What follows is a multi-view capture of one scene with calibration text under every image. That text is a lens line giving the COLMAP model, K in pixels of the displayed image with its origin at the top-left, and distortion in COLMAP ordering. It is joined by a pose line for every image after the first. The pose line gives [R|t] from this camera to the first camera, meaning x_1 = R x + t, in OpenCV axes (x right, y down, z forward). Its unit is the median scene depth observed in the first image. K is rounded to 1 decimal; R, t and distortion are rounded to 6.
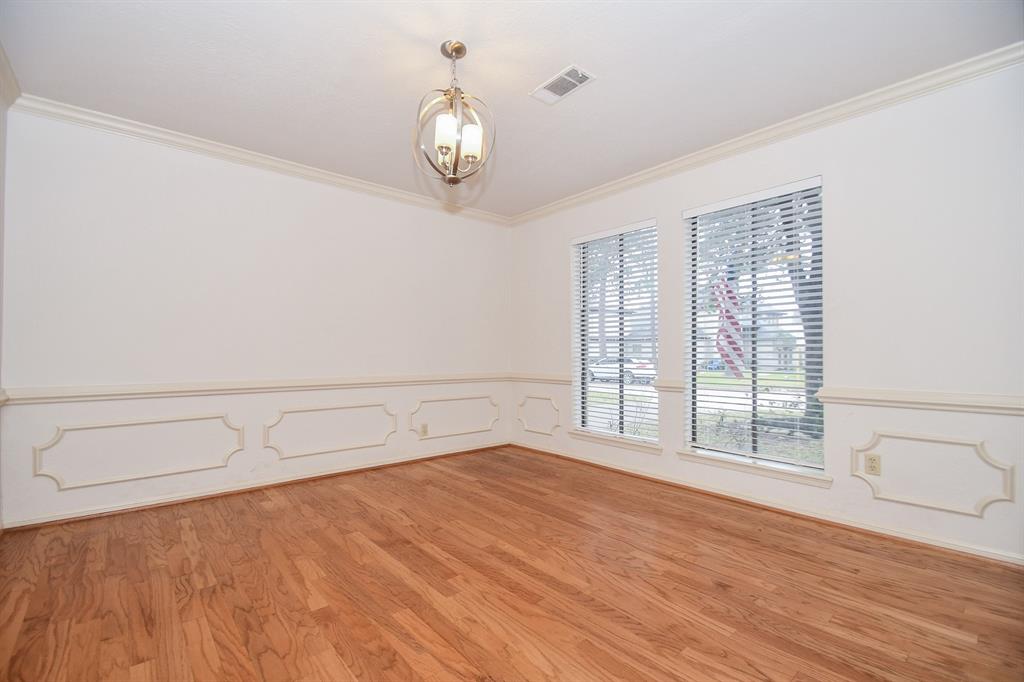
lens RADIAL K [[453.5, 0, 502.2], [0, 453.5, 349.1], [0, 0, 1]] dist [0.009726, -0.011954]
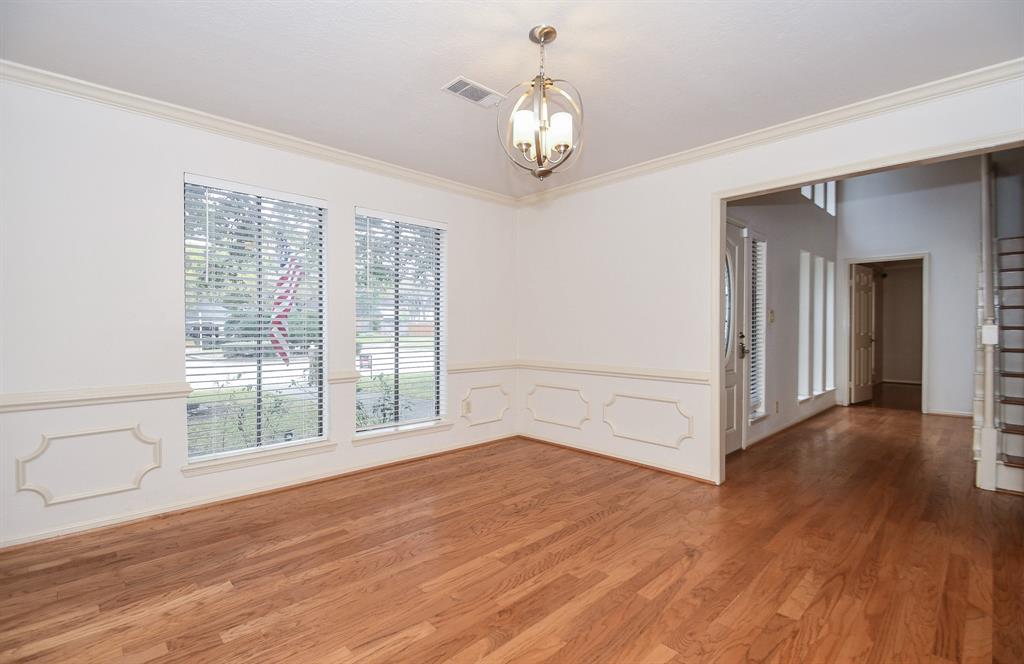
lens RADIAL K [[534.8, 0, 512.2], [0, 534.8, 327.1], [0, 0, 1]] dist [-0.003322, -0.001461]
pose [[-0.139909, -0.010088, 0.990113, -1.064460], [-0.013530, 0.999874, 0.008276, -0.030069], [-0.990072, -0.012238, -0.140028, 1.137780]]
